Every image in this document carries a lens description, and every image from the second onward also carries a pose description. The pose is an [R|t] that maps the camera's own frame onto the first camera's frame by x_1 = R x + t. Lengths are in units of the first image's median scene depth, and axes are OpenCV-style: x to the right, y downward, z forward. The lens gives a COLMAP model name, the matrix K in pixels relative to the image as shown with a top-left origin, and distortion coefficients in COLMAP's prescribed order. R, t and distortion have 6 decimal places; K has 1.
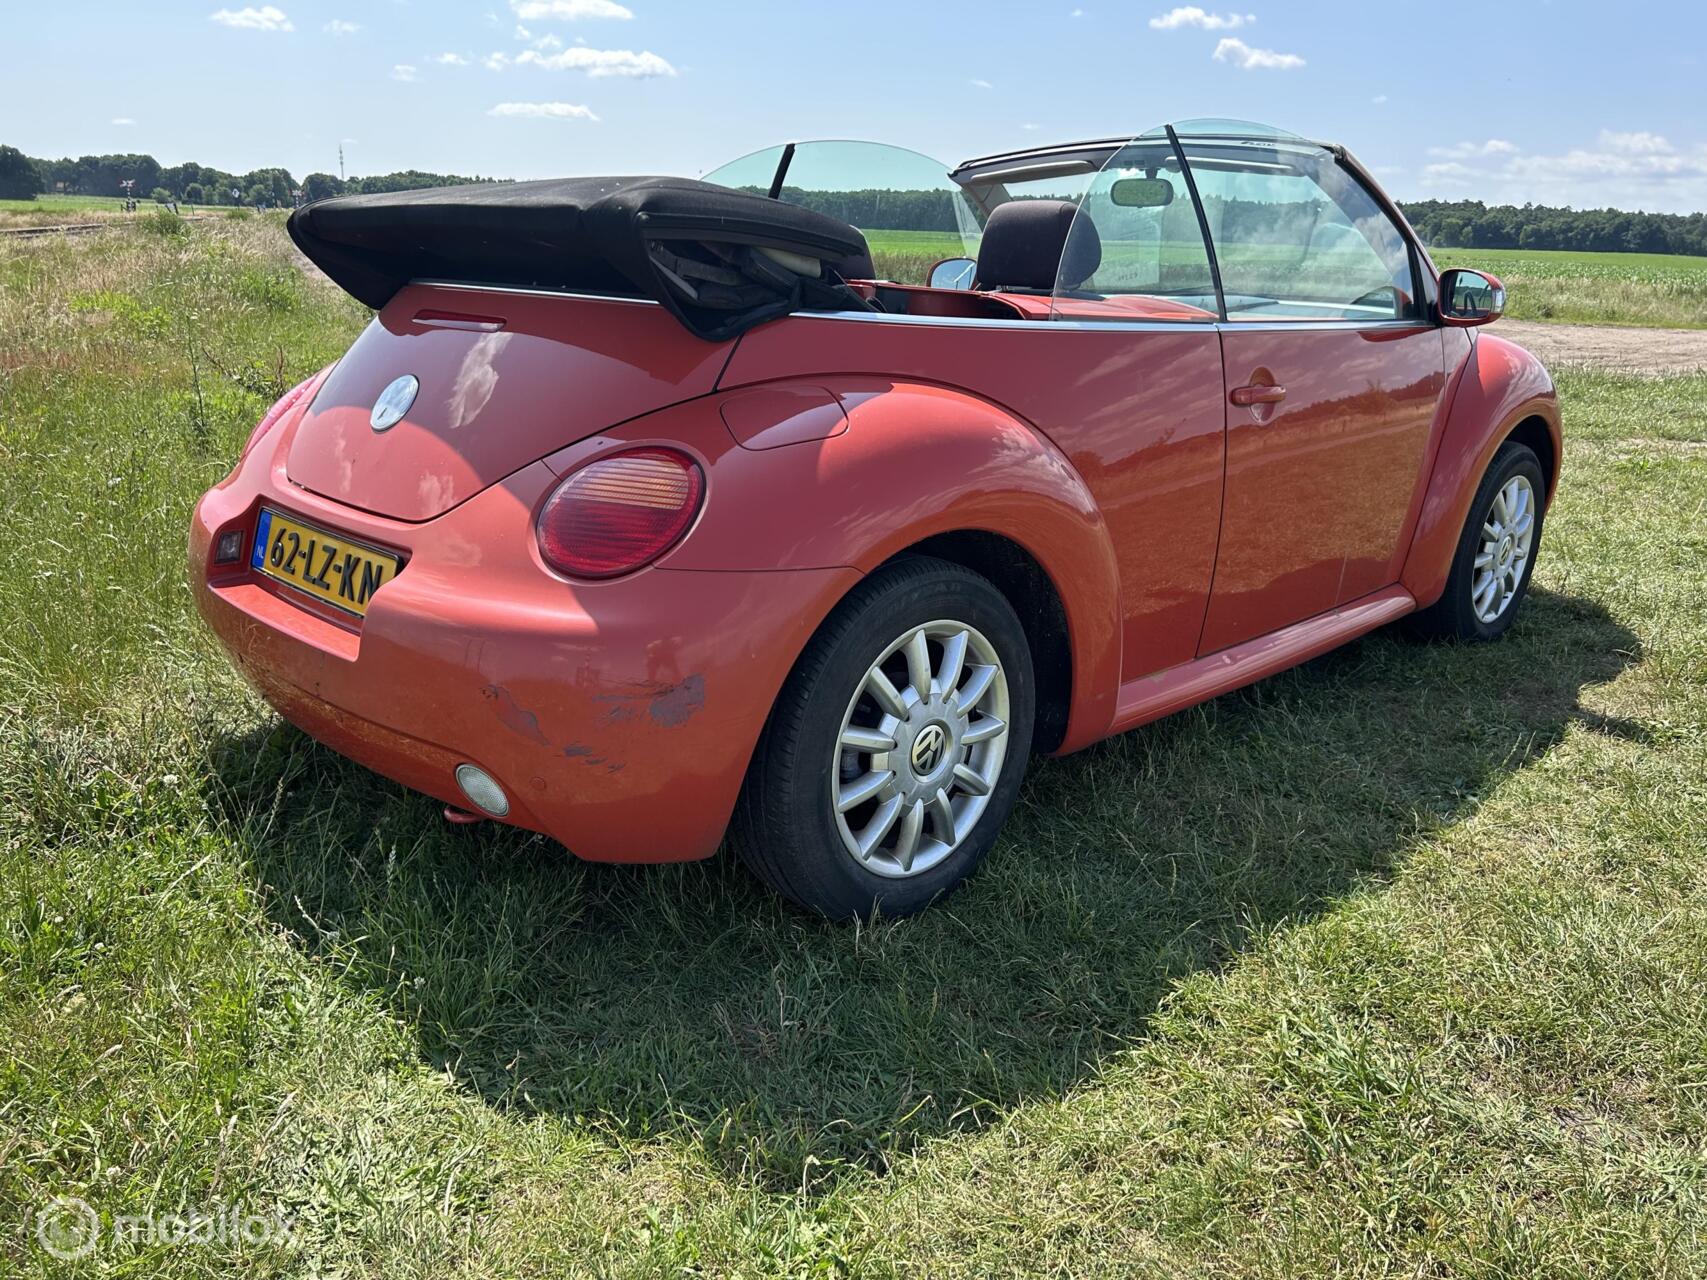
lens RADIAL K [[1293.7, 0, 845.2], [0, 1293.7, 628.0], [0, 0, 1]] dist [0.046314, -0.044564]
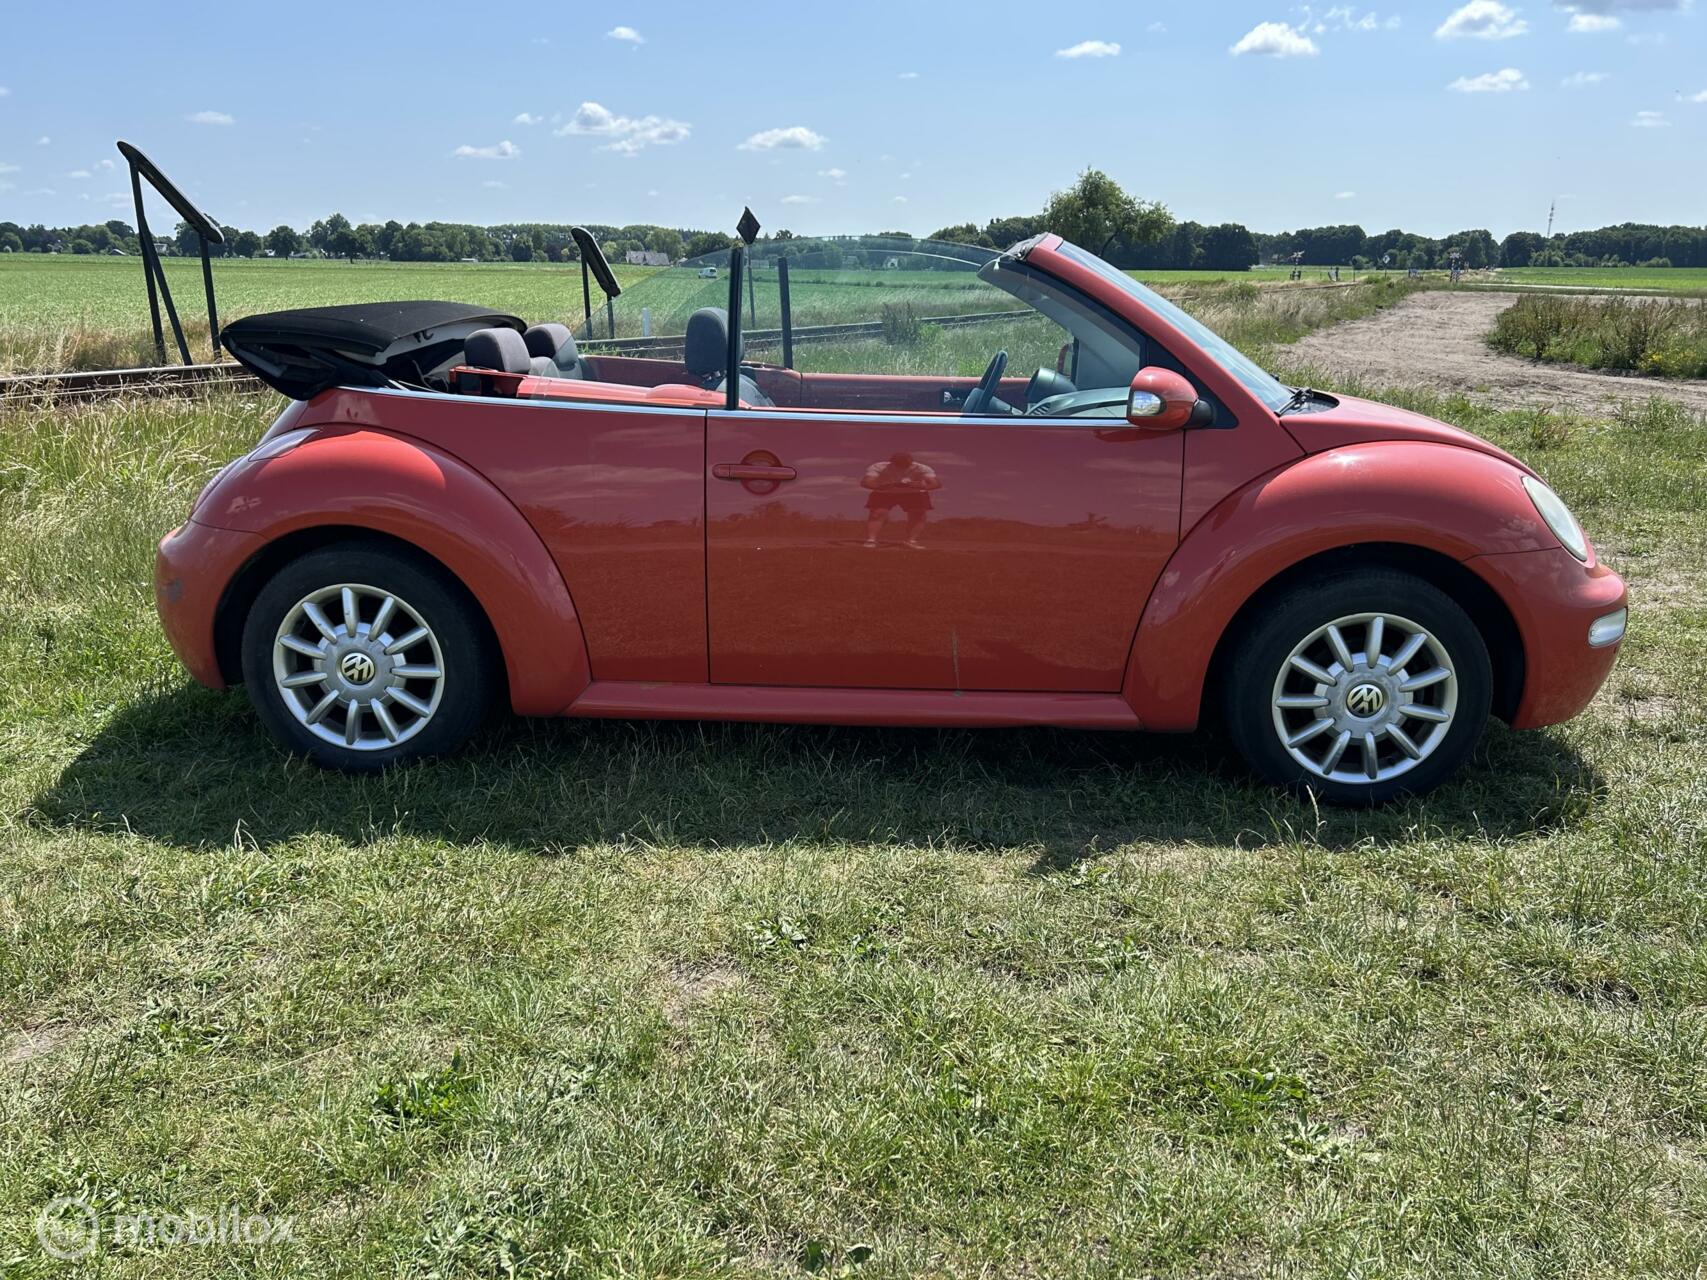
lens RADIAL K [[1293.7, 0, 851.0], [0, 1293.7, 648.2], [0, 0, 1]] dist [0.046314, -0.044564]
pose [[0.675656, 0.178369, -0.715313, 1.442493], [-0.199284, 0.978356, 0.055725, -0.123143], [0.709771, 0.104900, 0.696578, 0.304302]]
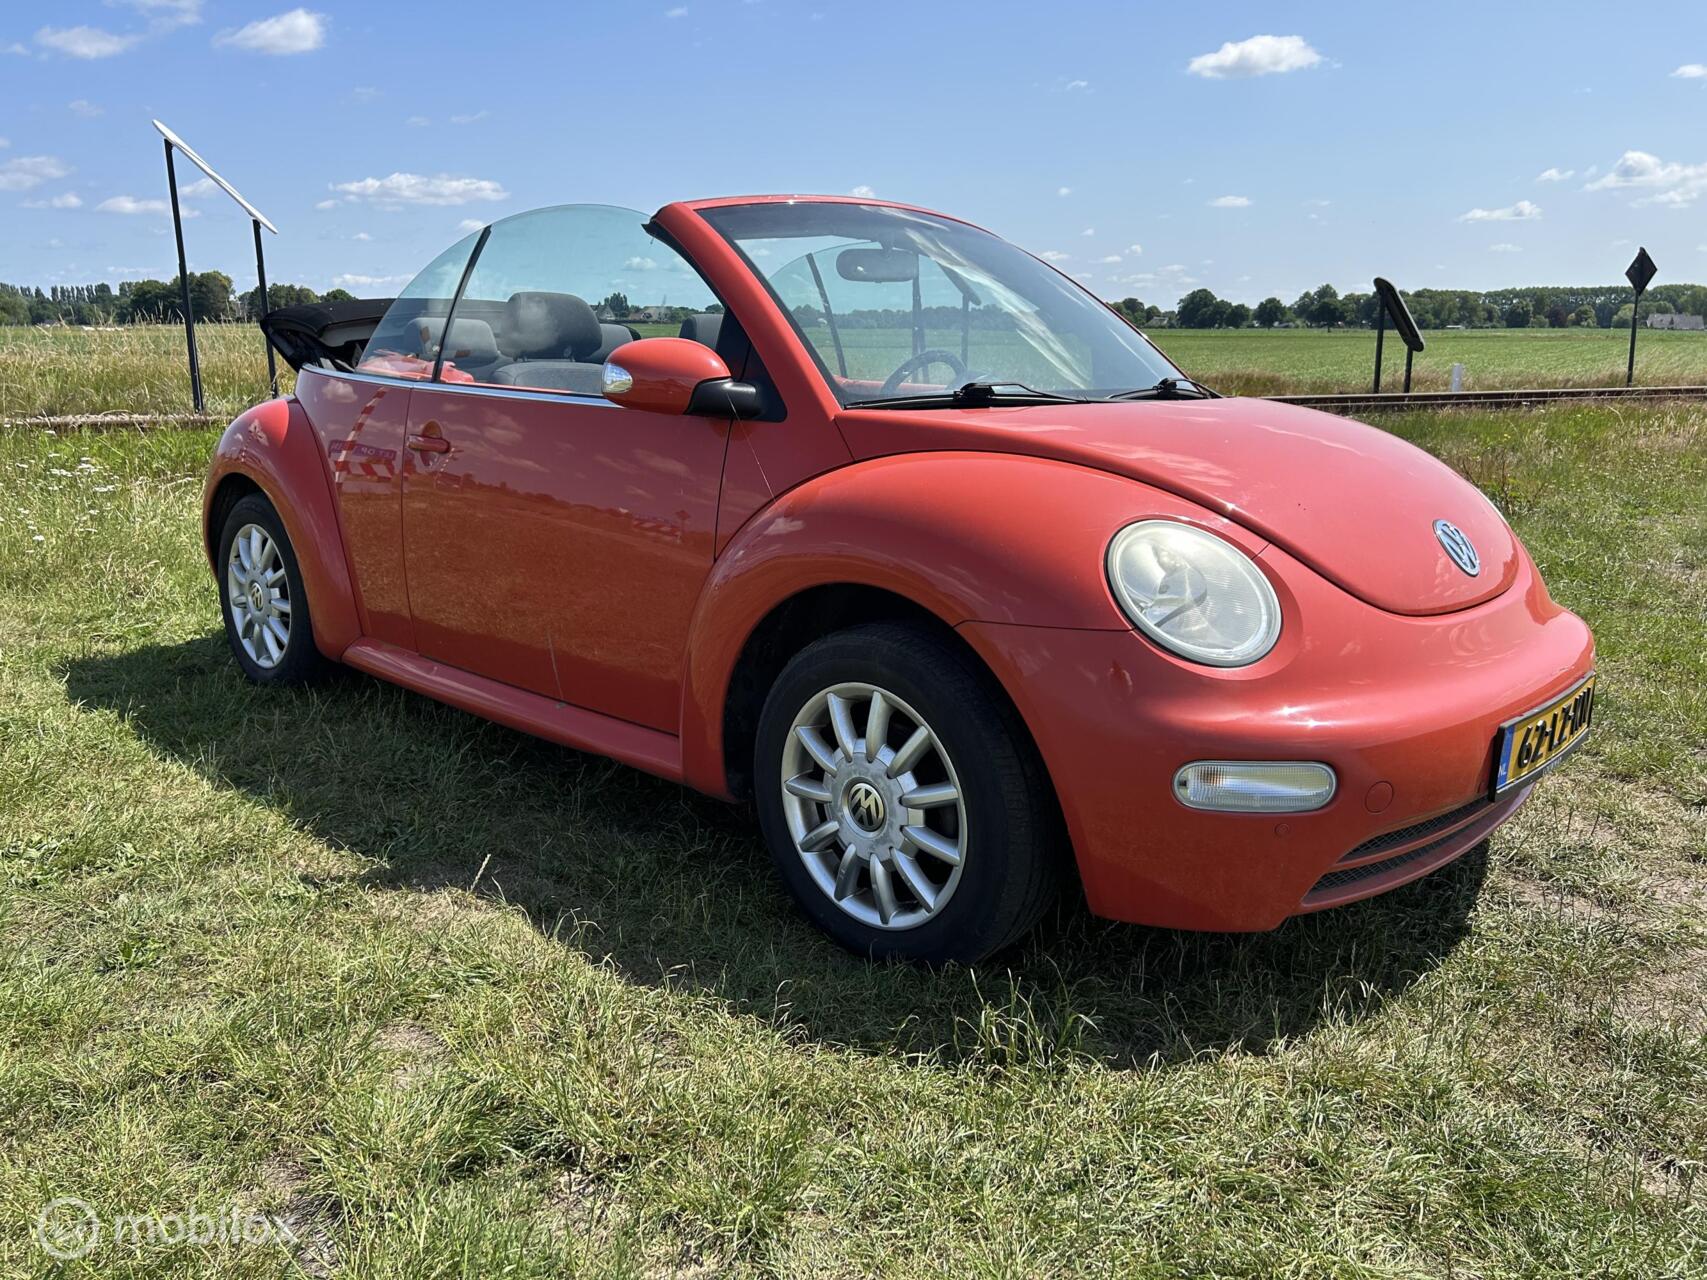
lens RADIAL K [[1293.7, 0, 848.5], [0, 1293.7, 654.1], [0, 0, 1]] dist [0.046314, -0.044564]
pose [[0.041282, 0.206733, -0.977526, 1.767121], [-0.291510, 0.938286, 0.186123, -0.386198], [0.955677, 0.277275, 0.098999, 1.509089]]
